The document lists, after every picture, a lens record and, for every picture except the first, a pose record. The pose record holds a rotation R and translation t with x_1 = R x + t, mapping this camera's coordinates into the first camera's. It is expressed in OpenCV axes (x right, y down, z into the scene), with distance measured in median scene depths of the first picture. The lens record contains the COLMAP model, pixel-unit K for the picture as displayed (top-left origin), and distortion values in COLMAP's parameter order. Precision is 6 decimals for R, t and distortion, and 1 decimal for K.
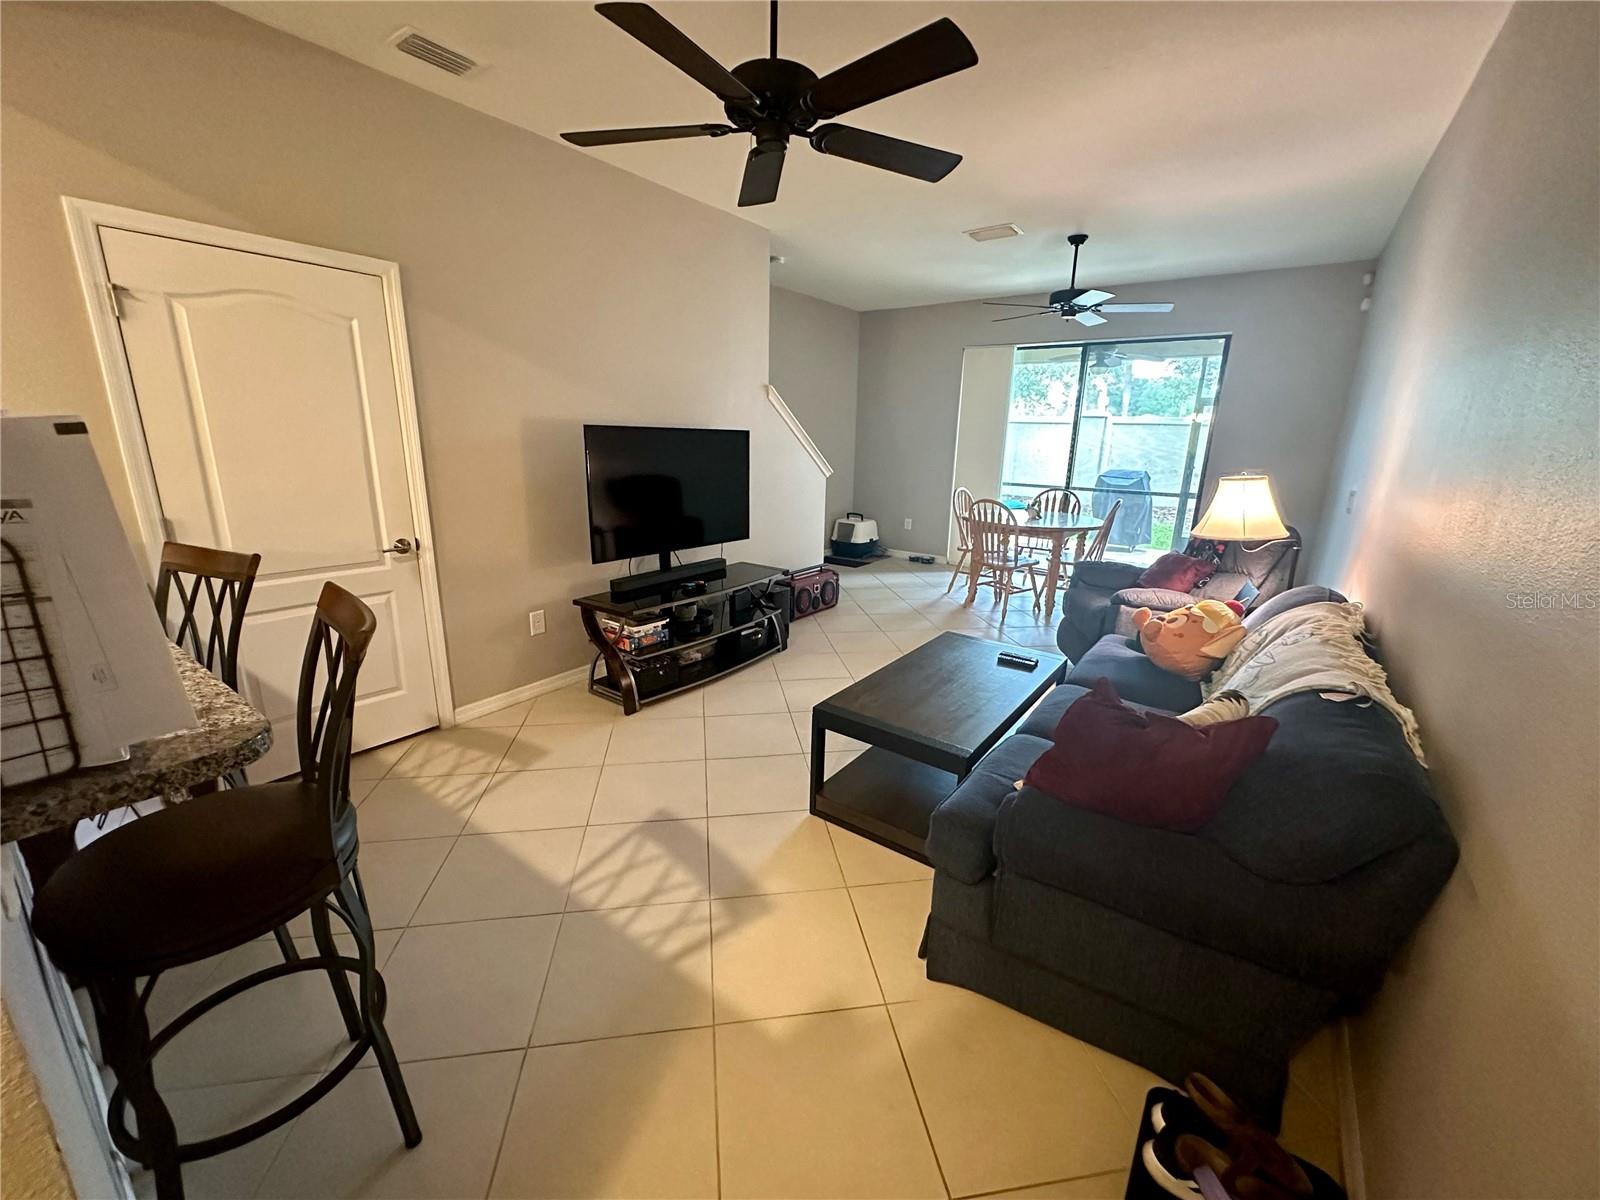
lens RADIAL K [[640.9, 0, 792.3], [0, 640.9, 599.5], [0, 0, 1]] dist [-0.001500, 0.000554]
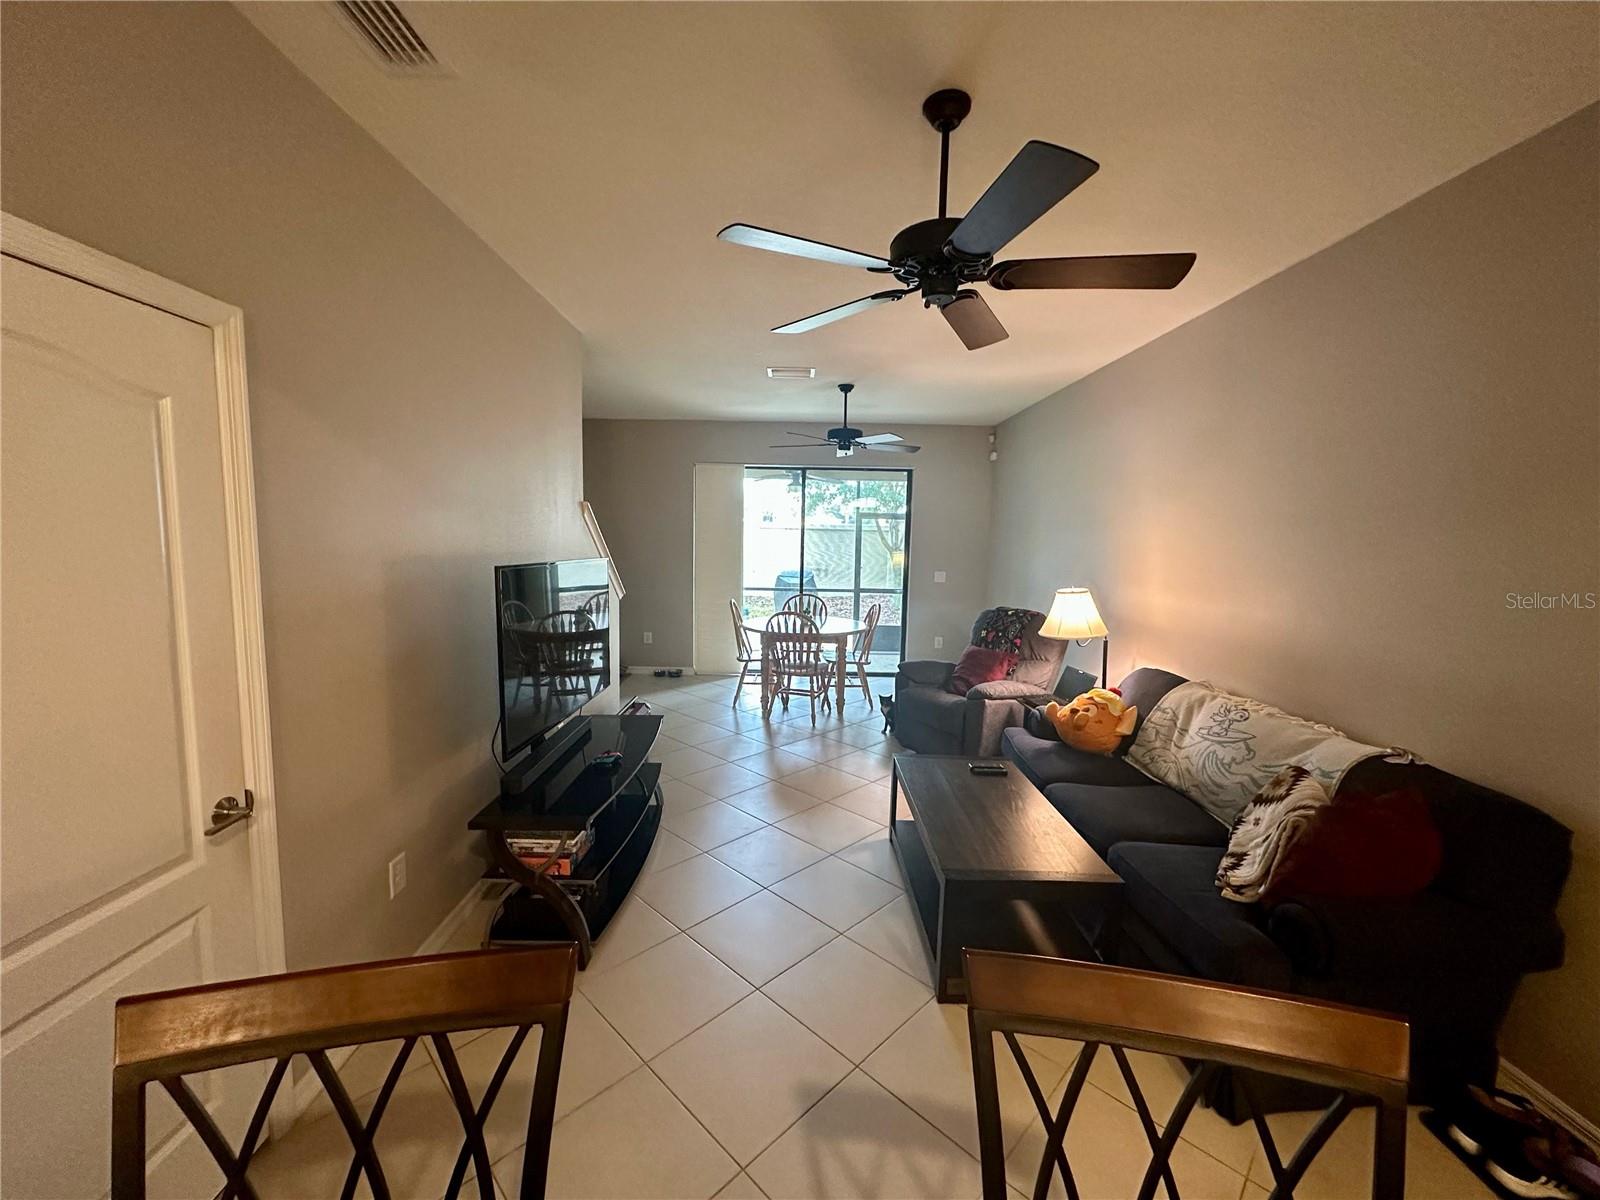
lens RADIAL K [[640.9, 0, 792.8], [0, 640.9, 601.7], [0, 0, 1]] dist [-0.001500, 0.000554]
pose [[0.804374, -0.068201, 0.590196, -0.423401], [0.150678, 0.984329, -0.091612, -0.107242], [-0.574699, 0.162619, 0.802045, 0.226510]]
